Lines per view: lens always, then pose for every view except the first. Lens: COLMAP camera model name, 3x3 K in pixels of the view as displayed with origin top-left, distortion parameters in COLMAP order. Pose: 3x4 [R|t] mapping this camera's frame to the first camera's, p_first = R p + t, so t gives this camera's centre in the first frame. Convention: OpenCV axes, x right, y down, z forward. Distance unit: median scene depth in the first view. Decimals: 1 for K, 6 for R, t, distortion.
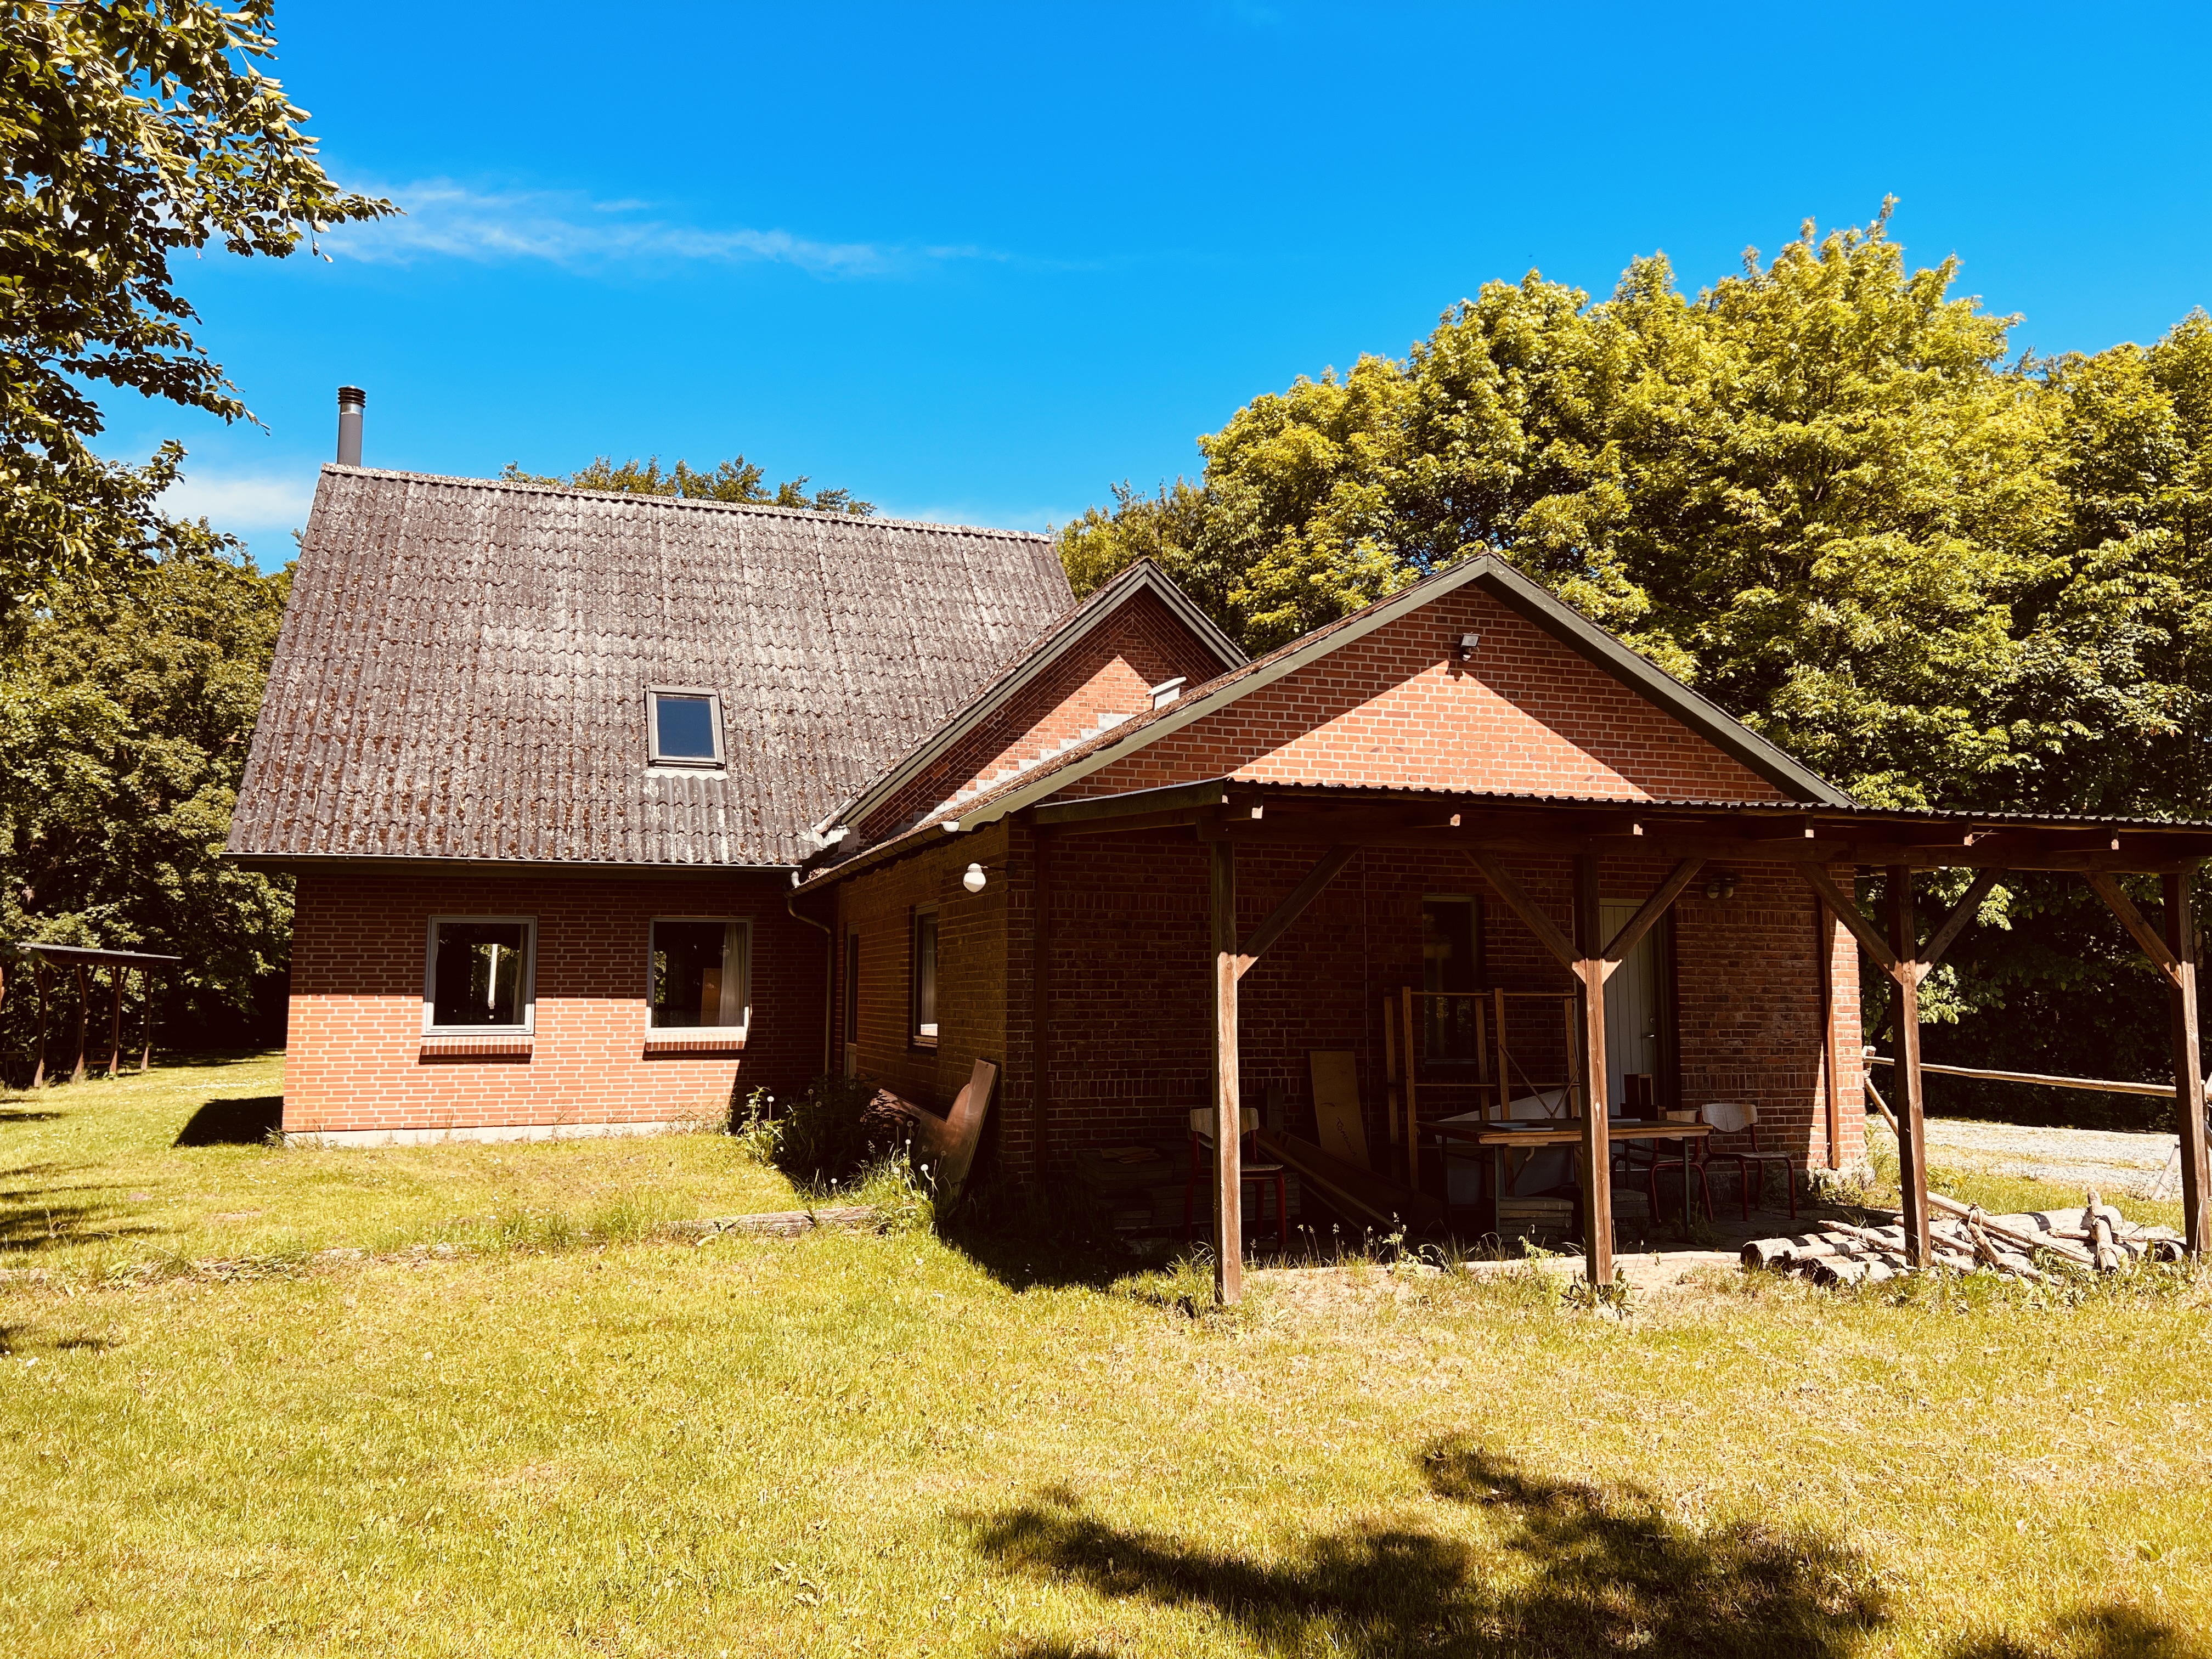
lens RADIAL K [[1767.8, 0, 1106.0], [0, 1767.8, 829.5], [0, 0, 1]] dist [0.049914, -0.004913]
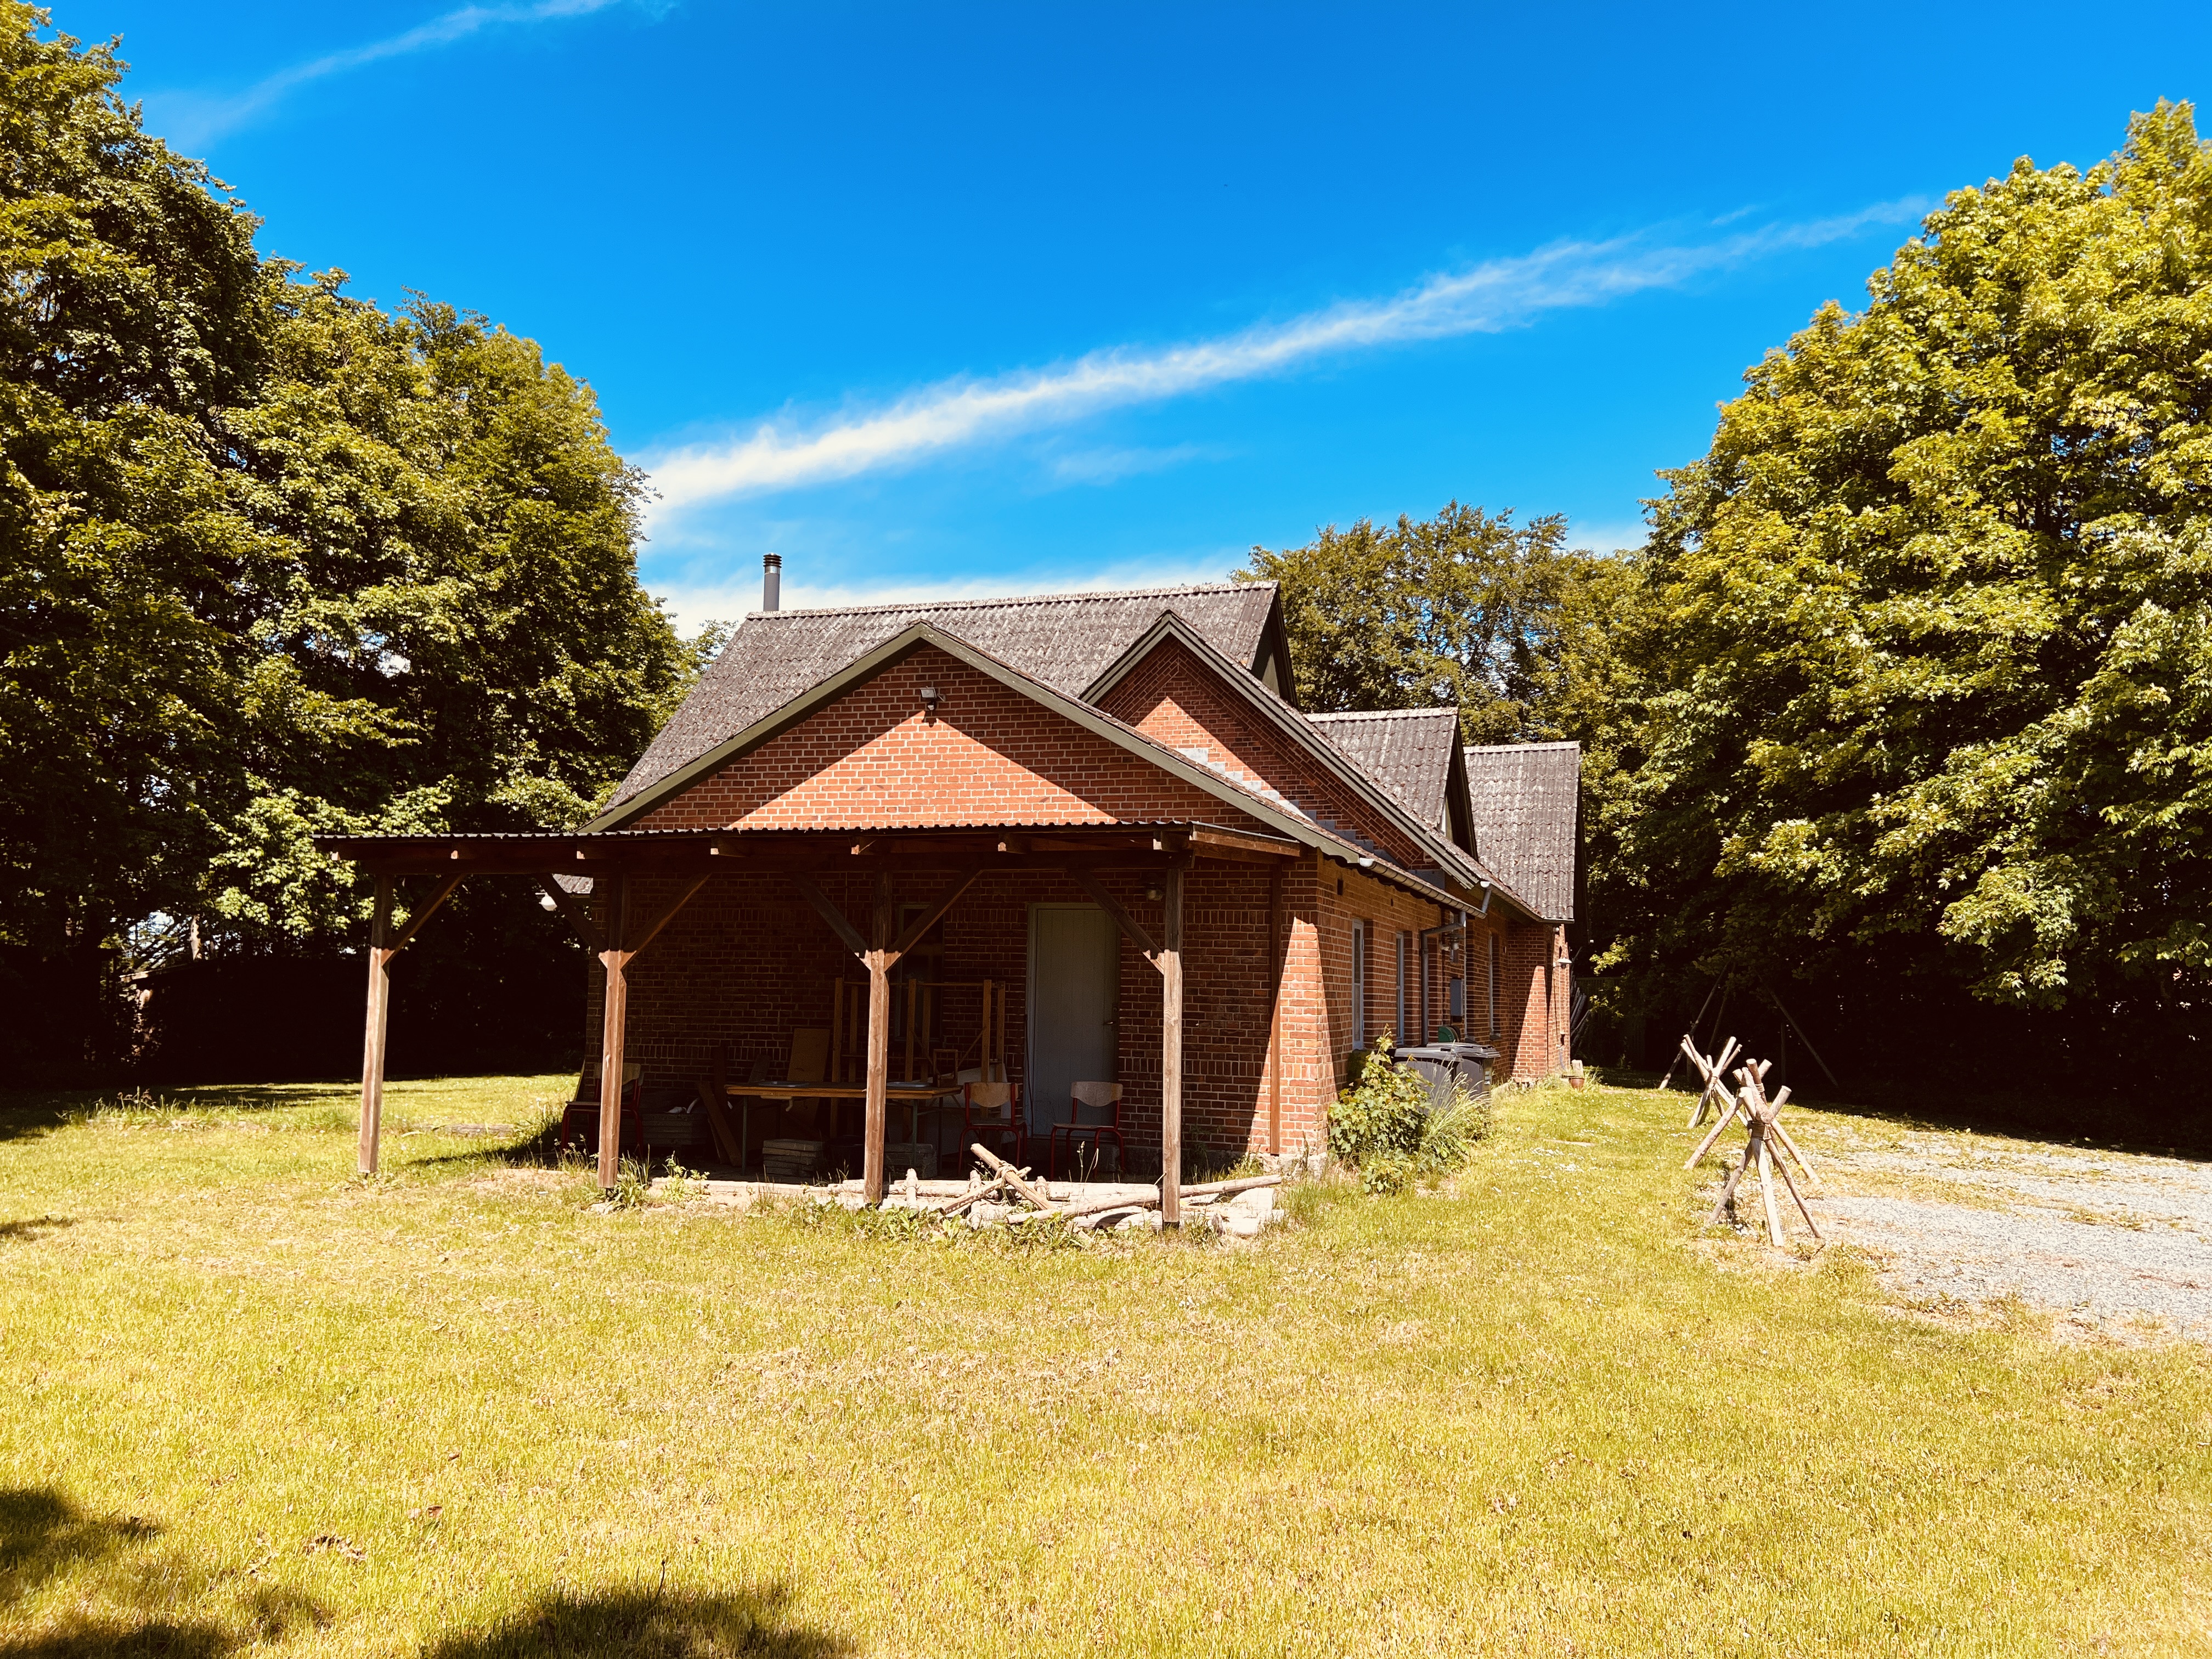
lens RADIAL K [[1767.8, 0, 1106.0], [0, 1767.8, 829.5], [0, 0, 1]] dist [0.049914, -0.004913]
pose [[0.782501, -0.046545, -0.620907, 1.023291], [0.039470, 0.998904, -0.025138, 0.021367], [0.621397, -0.004837, 0.783481, 0.120182]]
